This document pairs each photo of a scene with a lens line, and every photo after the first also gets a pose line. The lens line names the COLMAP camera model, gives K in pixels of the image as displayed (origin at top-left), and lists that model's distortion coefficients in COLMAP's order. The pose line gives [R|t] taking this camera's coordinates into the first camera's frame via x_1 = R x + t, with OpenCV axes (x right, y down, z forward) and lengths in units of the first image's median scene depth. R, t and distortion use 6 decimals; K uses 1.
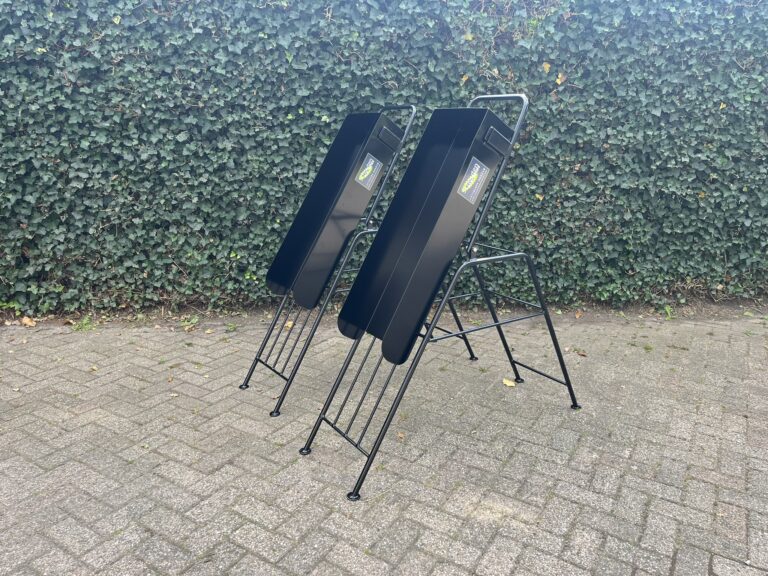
lens RADIAL K [[651.7, 0, 387.0], [0, 651.7, 287.3], [0, 0, 1]] dist [0.064028, -0.094924]
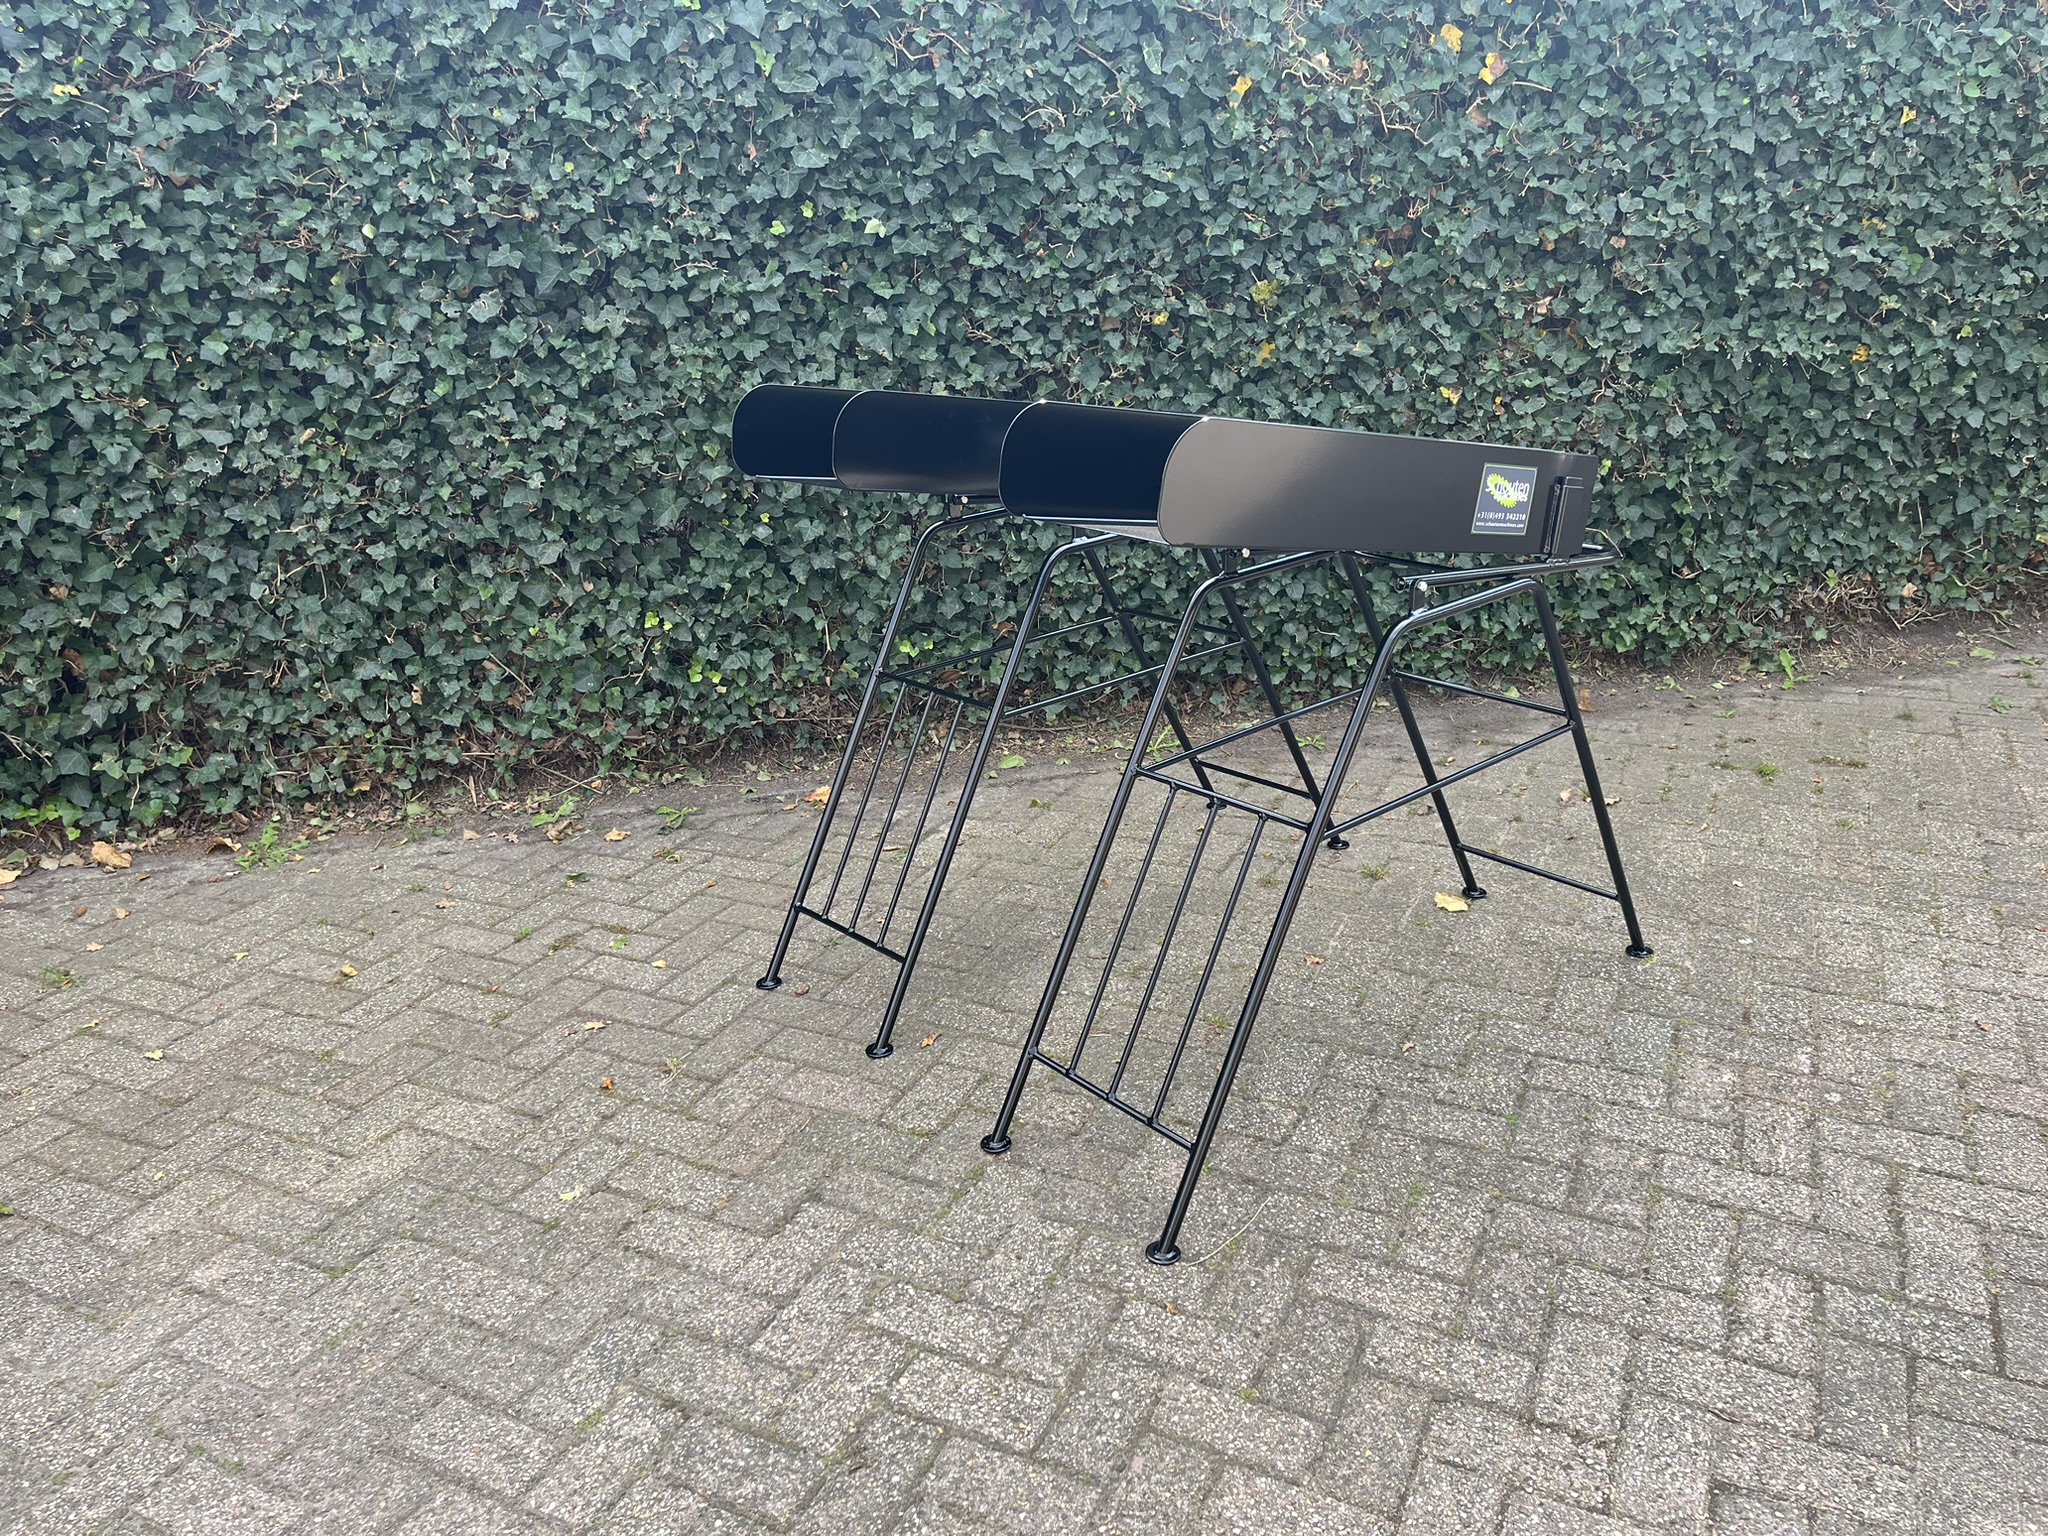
lens RADIAL K [[1738.0, 0, 1010.8], [0, 1738.0, 771.3], [0, 0, 1]] dist [0.064028, -0.094924]
pose [[0.993202, -0.093143, 0.069816, -0.114850], [0.086359, 0.991764, 0.094587, -0.042560], [-0.078051, -0.087915, 0.993065, 0.003518]]
